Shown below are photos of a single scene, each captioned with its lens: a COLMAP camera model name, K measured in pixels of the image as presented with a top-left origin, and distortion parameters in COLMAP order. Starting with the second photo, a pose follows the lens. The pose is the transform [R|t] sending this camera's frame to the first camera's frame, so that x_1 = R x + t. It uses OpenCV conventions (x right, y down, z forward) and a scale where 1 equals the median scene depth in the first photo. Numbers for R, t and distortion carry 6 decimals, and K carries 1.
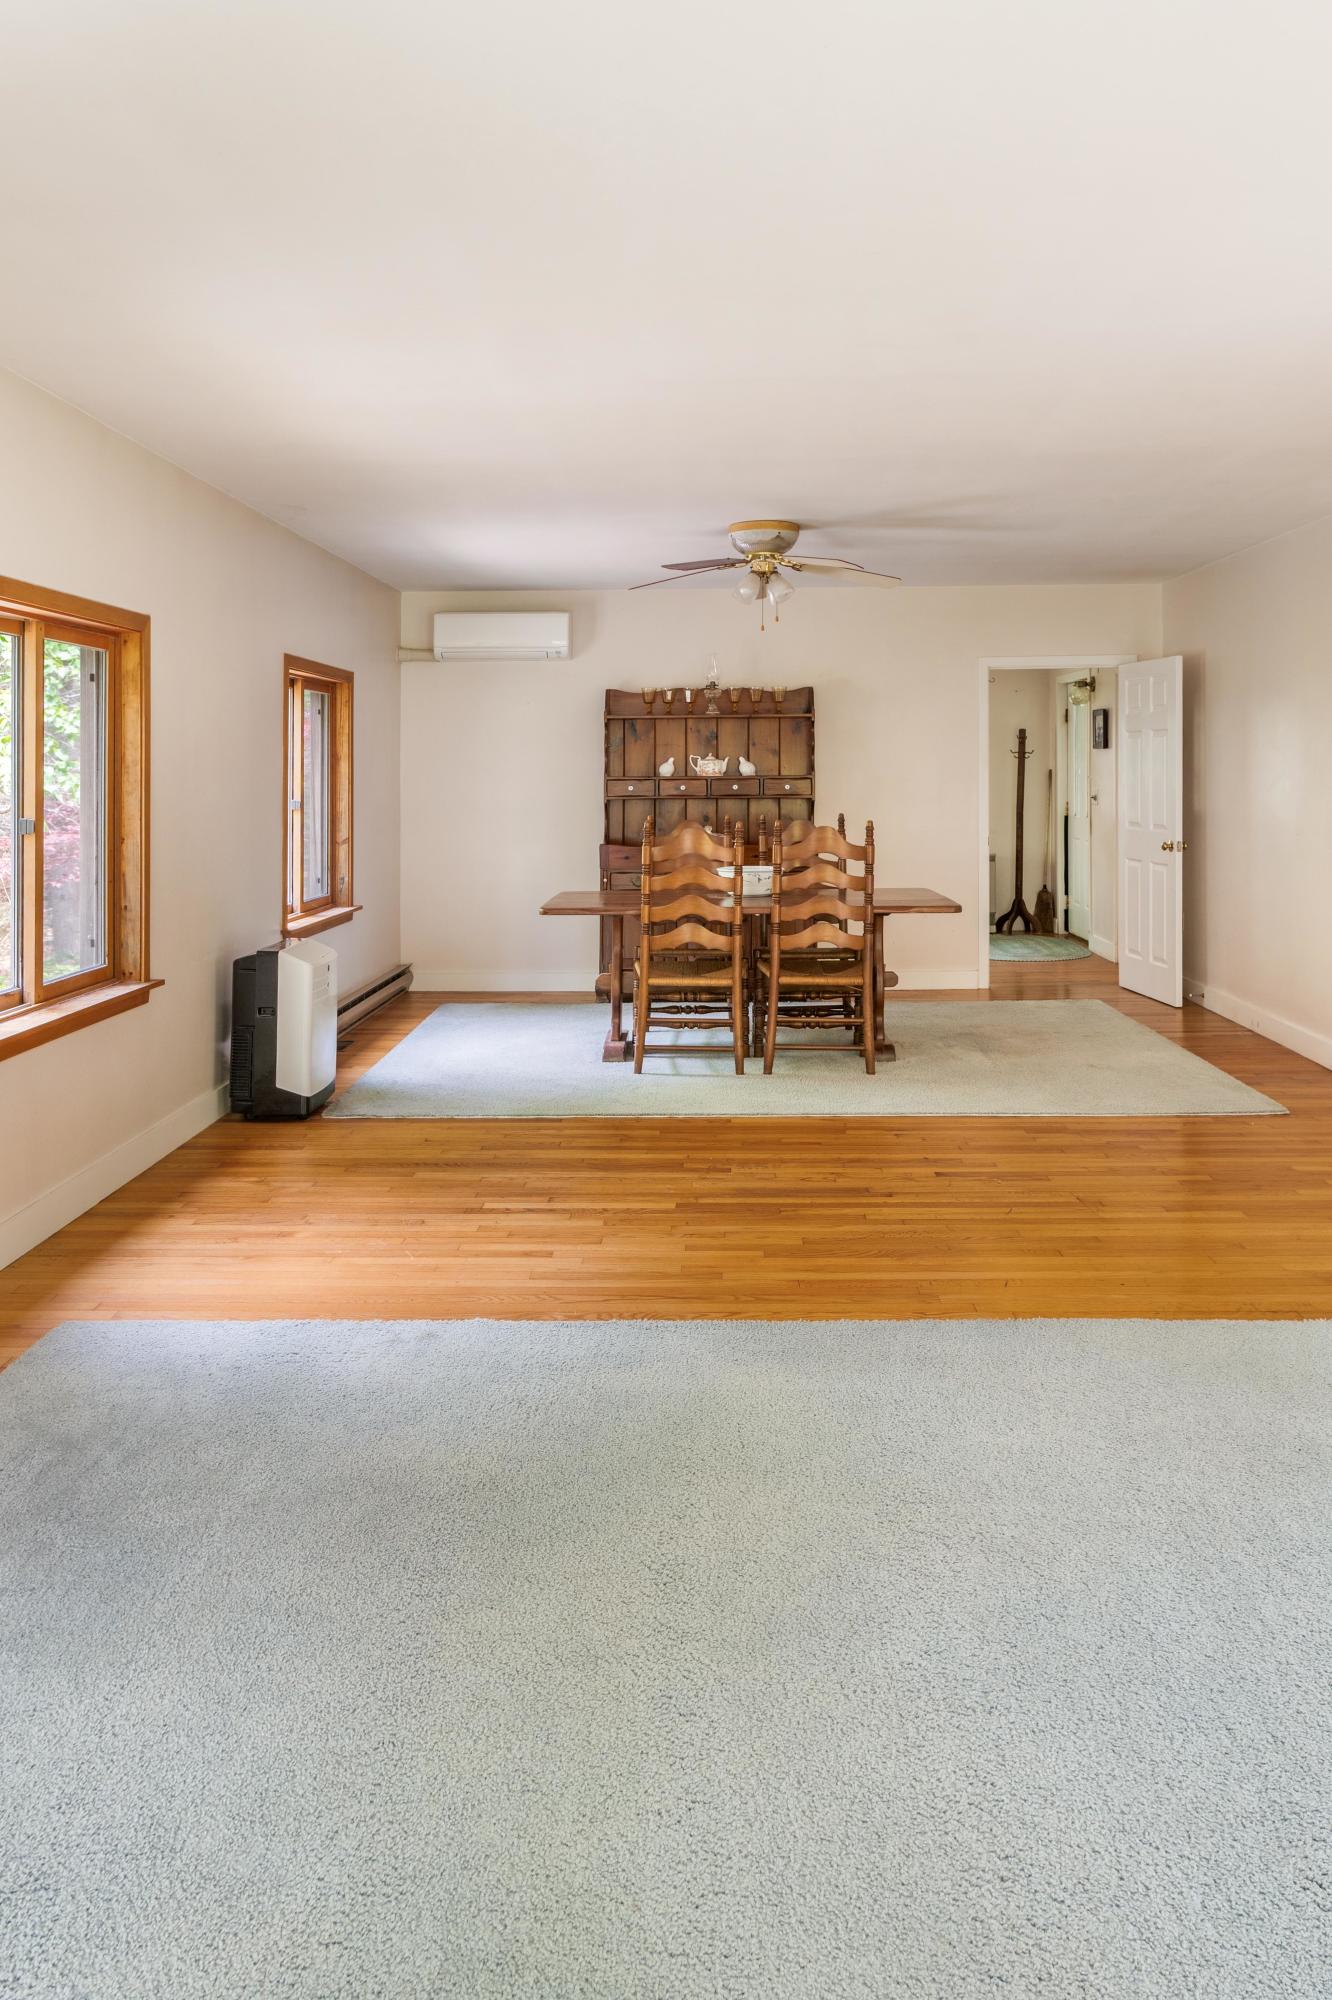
lens RADIAL K [[1415.2, 0, 654.5], [0, 1415.2, 793.9], [0, 0, 1]] dist [-0.003601, -0.005614]
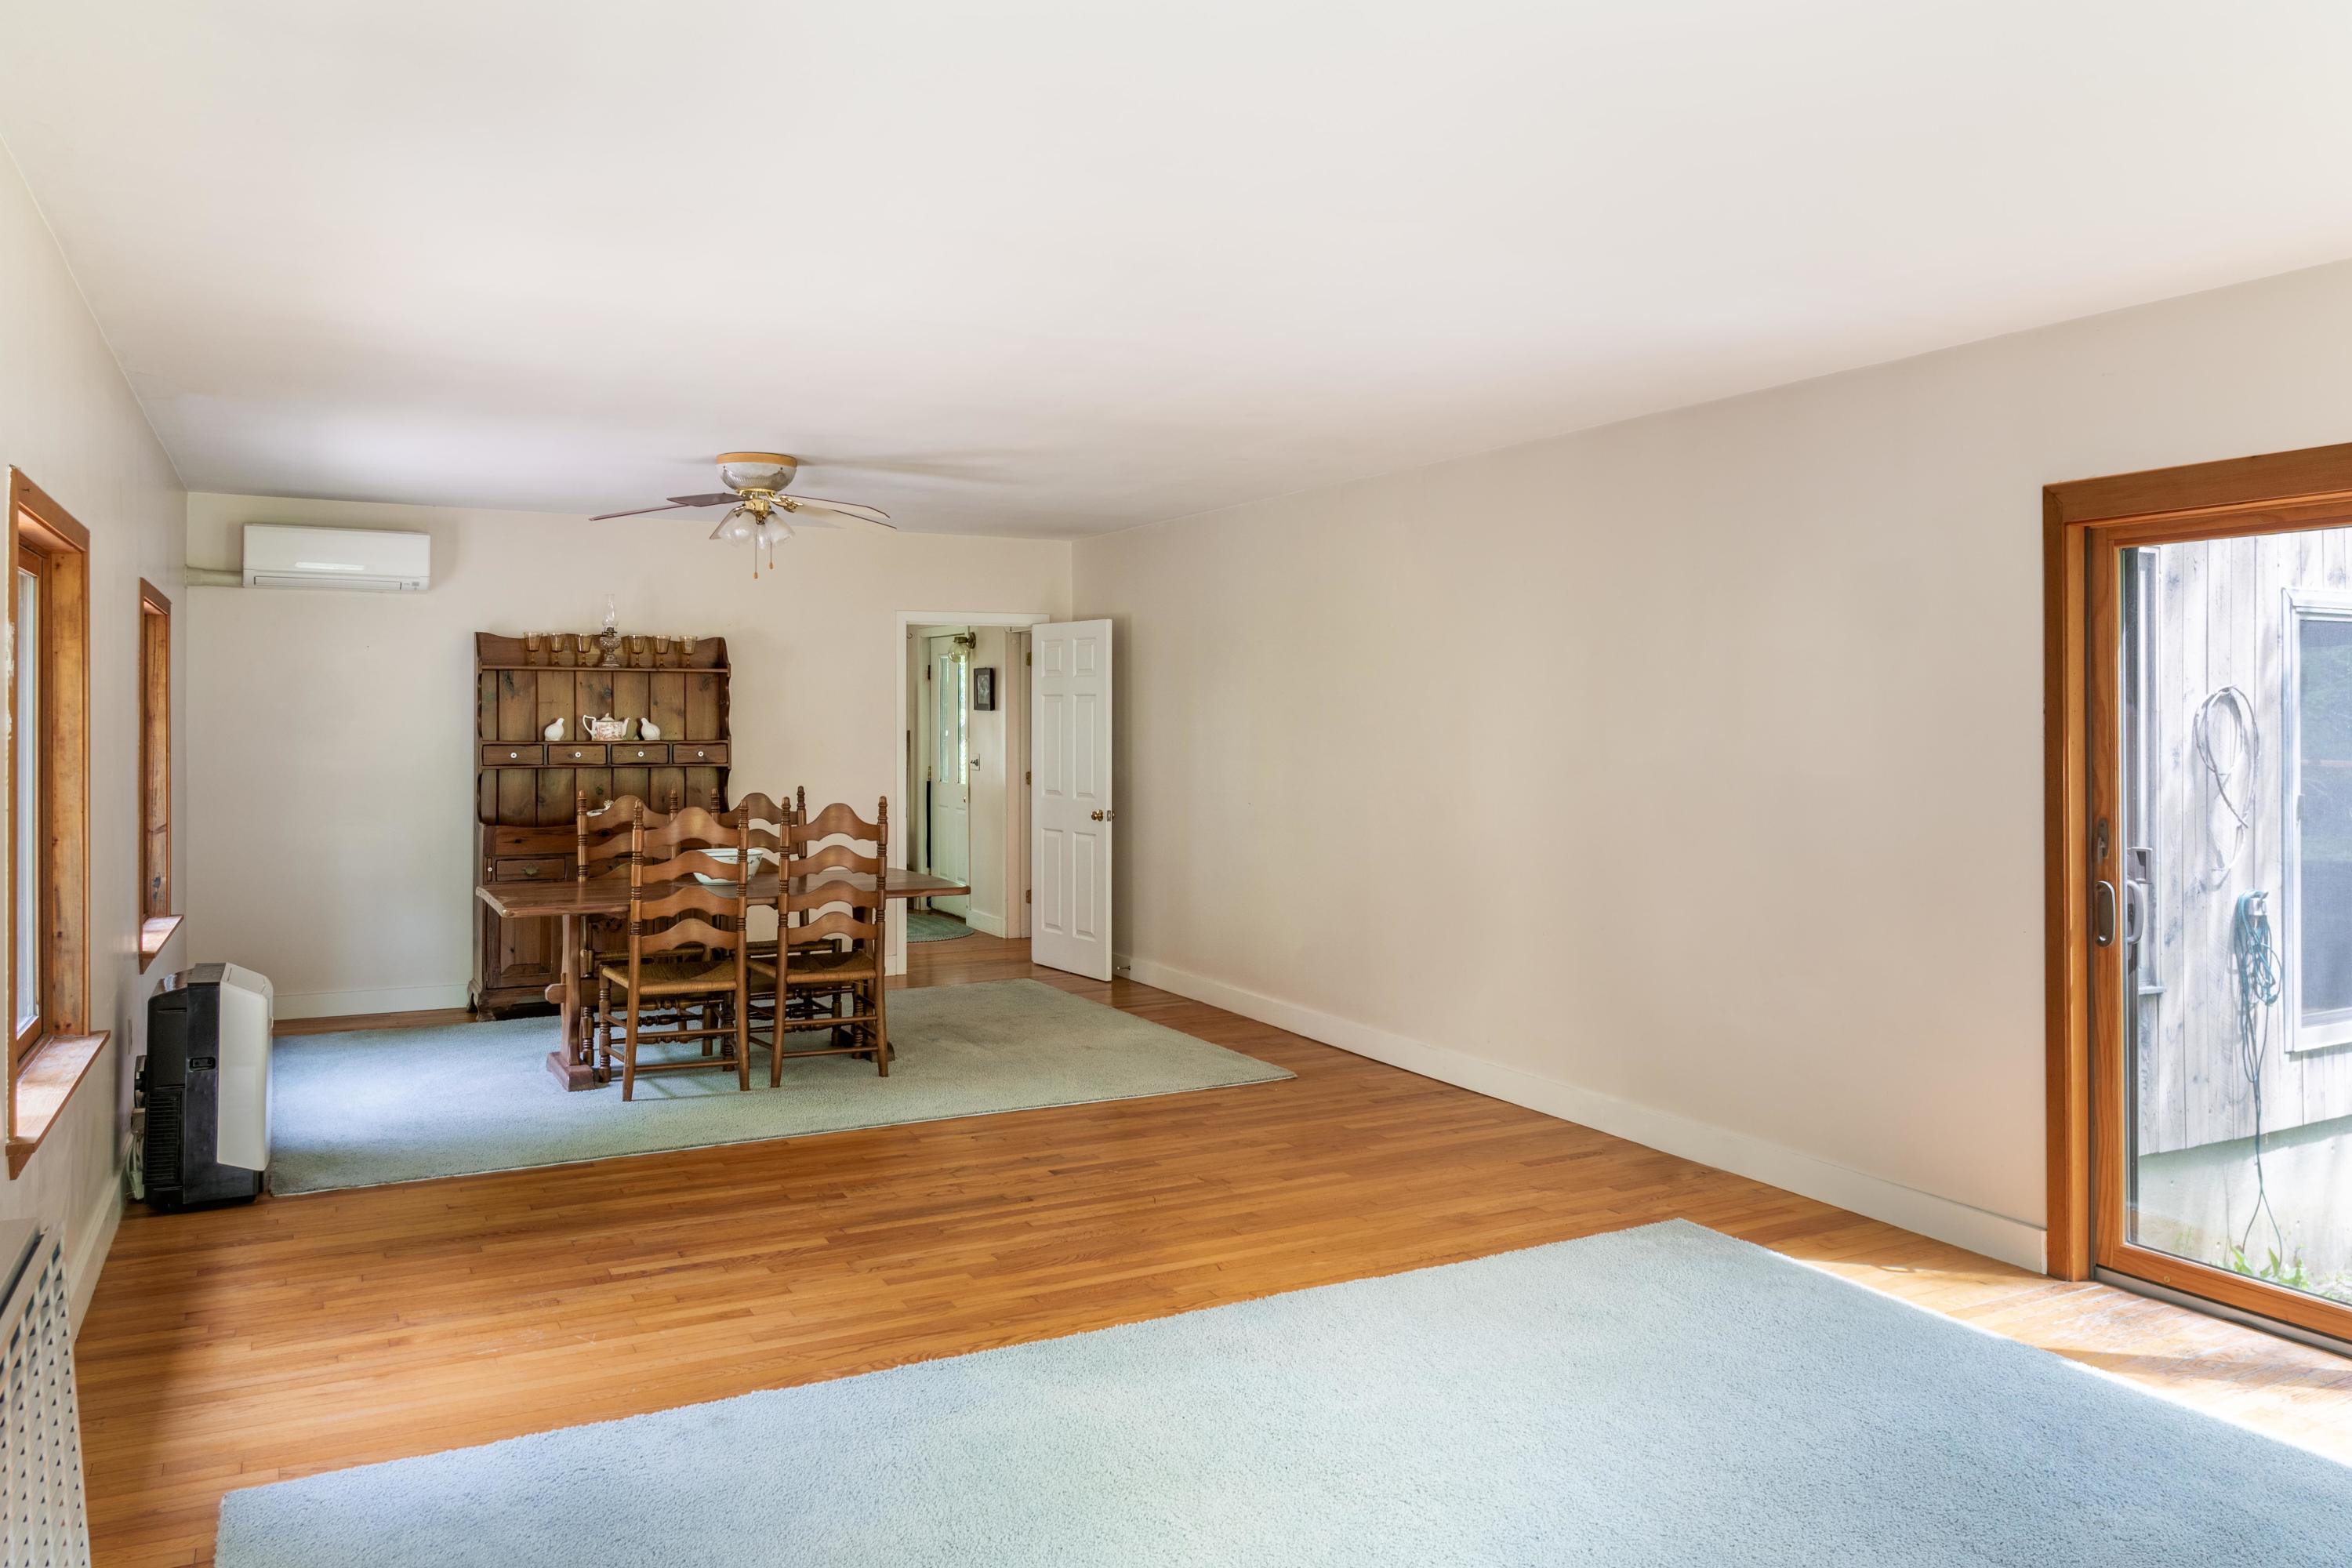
lens RADIAL K [[1664.3, 0, 1059.9], [0, 1664.3, 751.1], [0, 0, 1]] dist [-0.003601, -0.005614]
pose [[0.881479, 0.001576, 0.472220, -0.239276], [-0.003389, 0.999990, 0.002990, -0.012785], [-0.472211, -0.004236, 0.881475, 0.010788]]
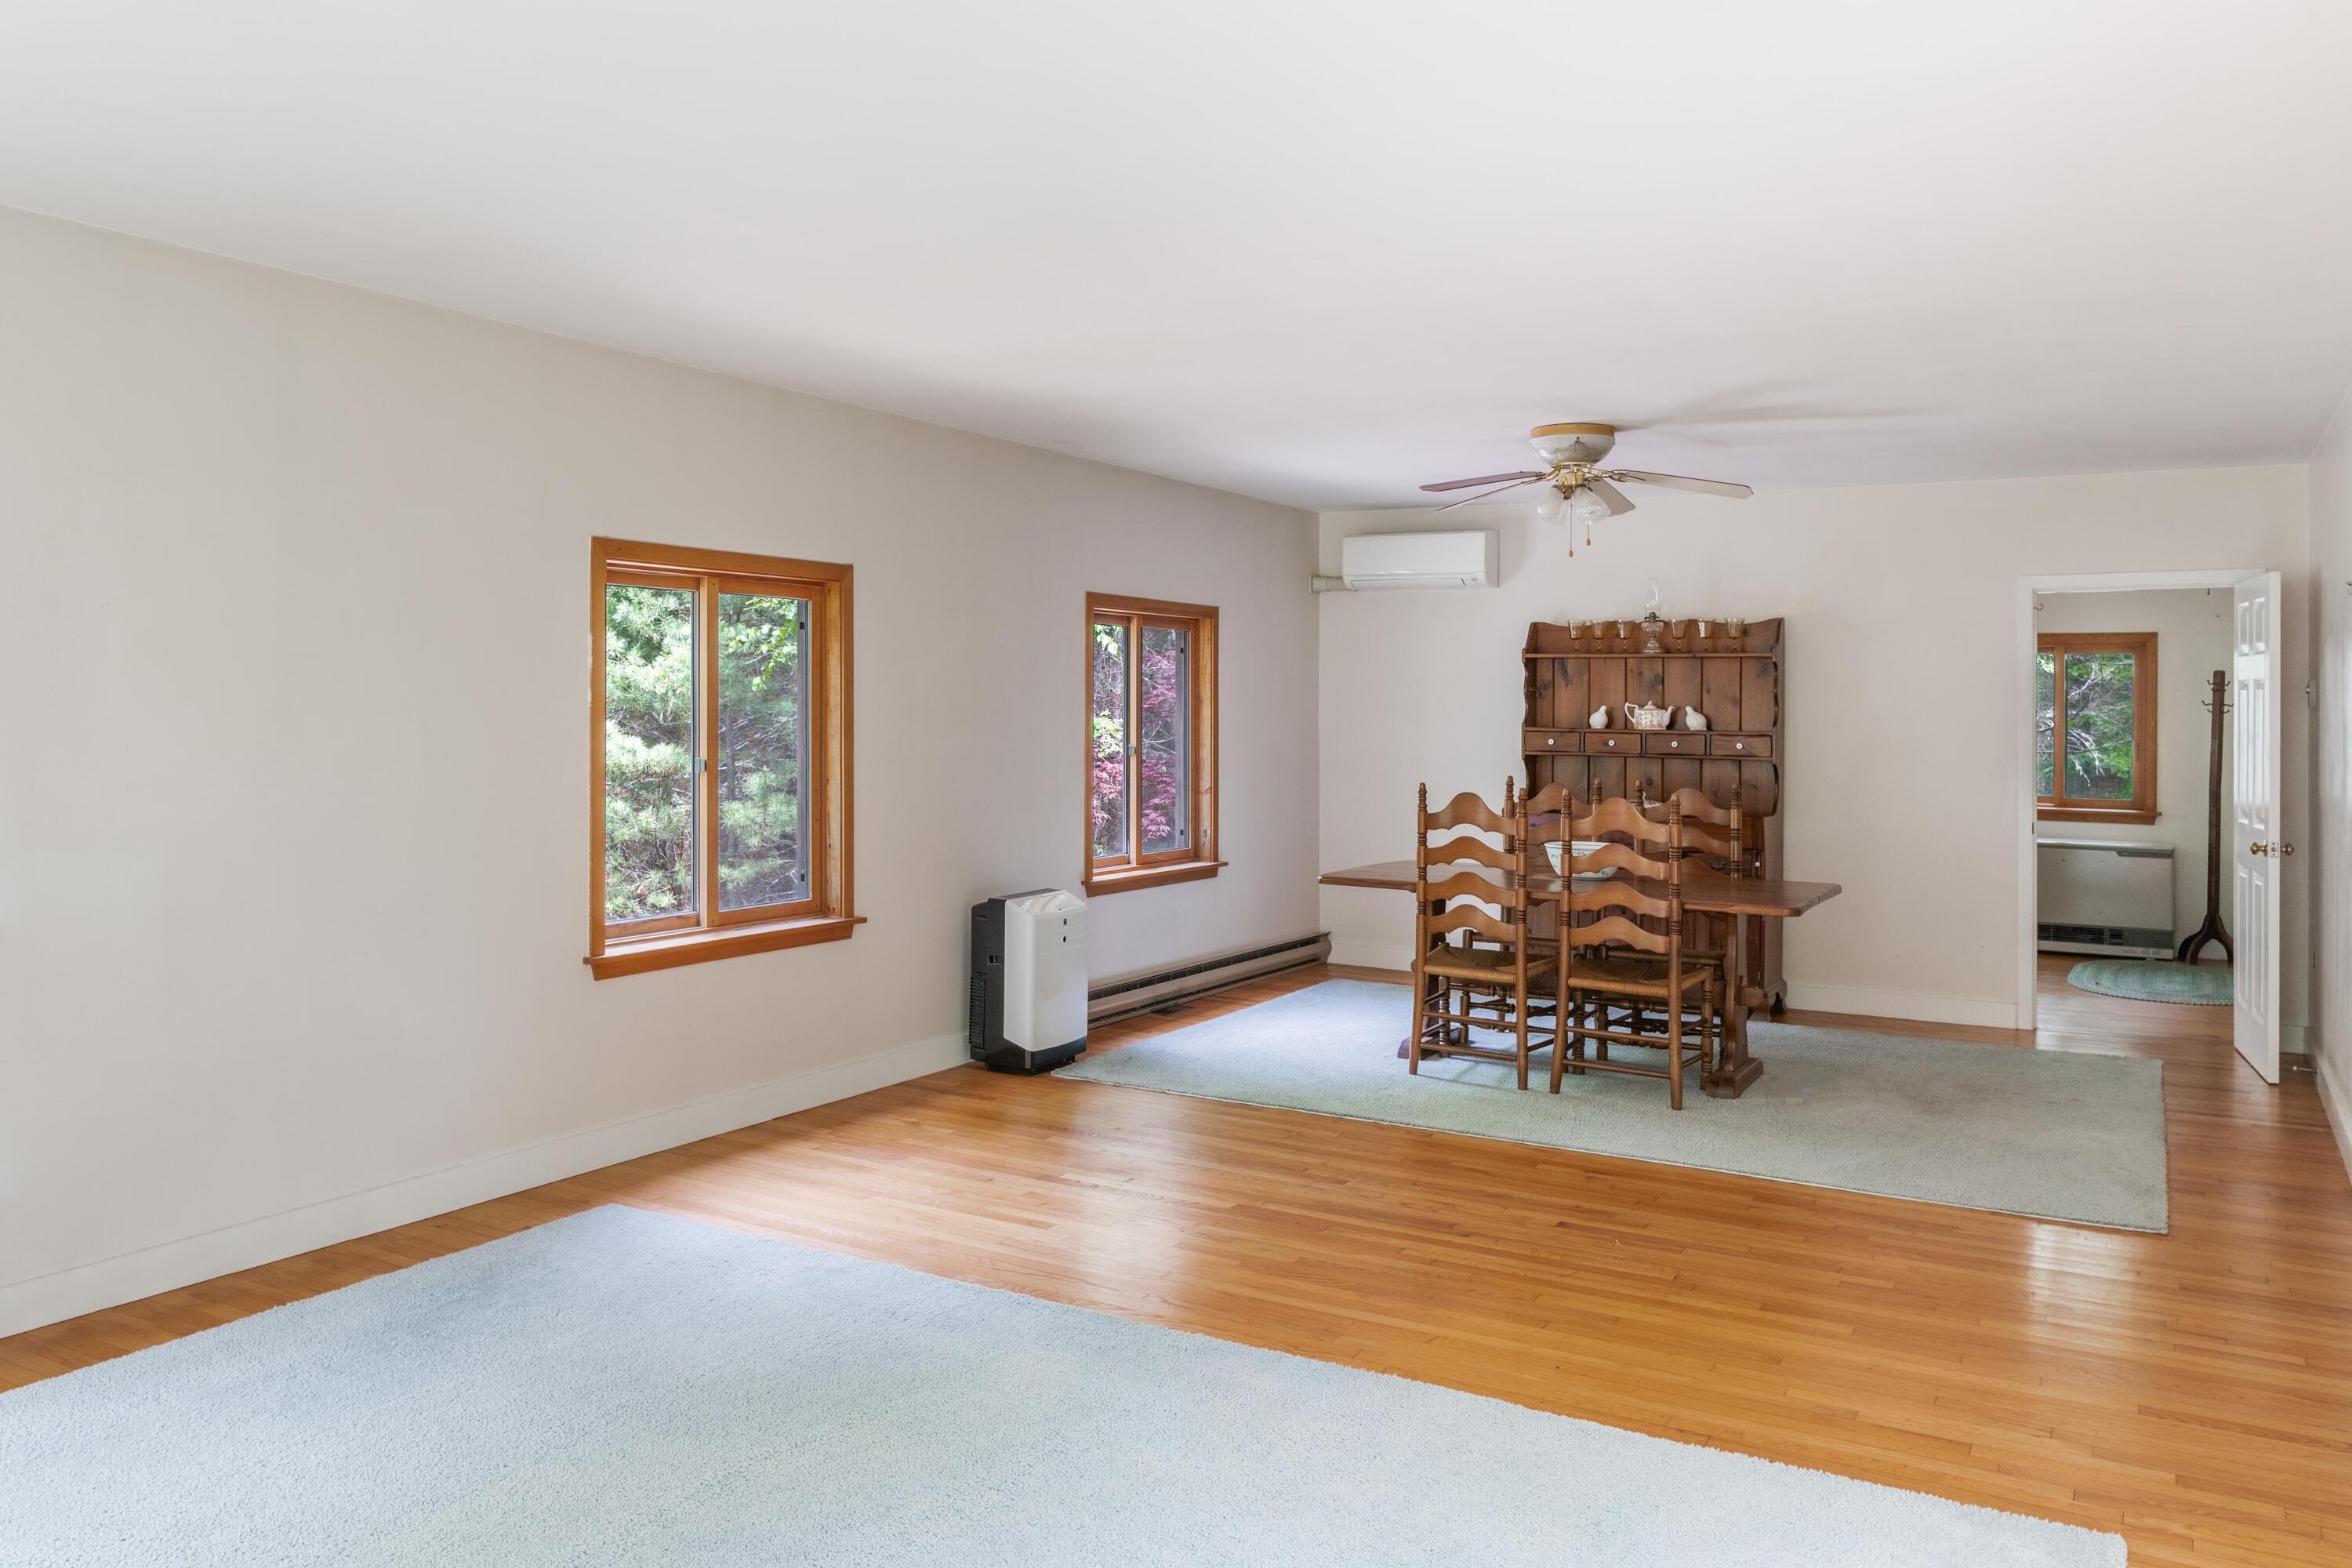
lens RADIAL K [[1735.2, 0, 1179.3], [0, 1735.2, 764.6], [0, 0, 1]] dist [-0.005149, 0.000230]
pose [[0.872175, 0.035479, -0.487906, 0.365453], [-0.025527, 0.999309, 0.027033, -0.015806], [0.488528, -0.011123, 0.872477, 0.007060]]
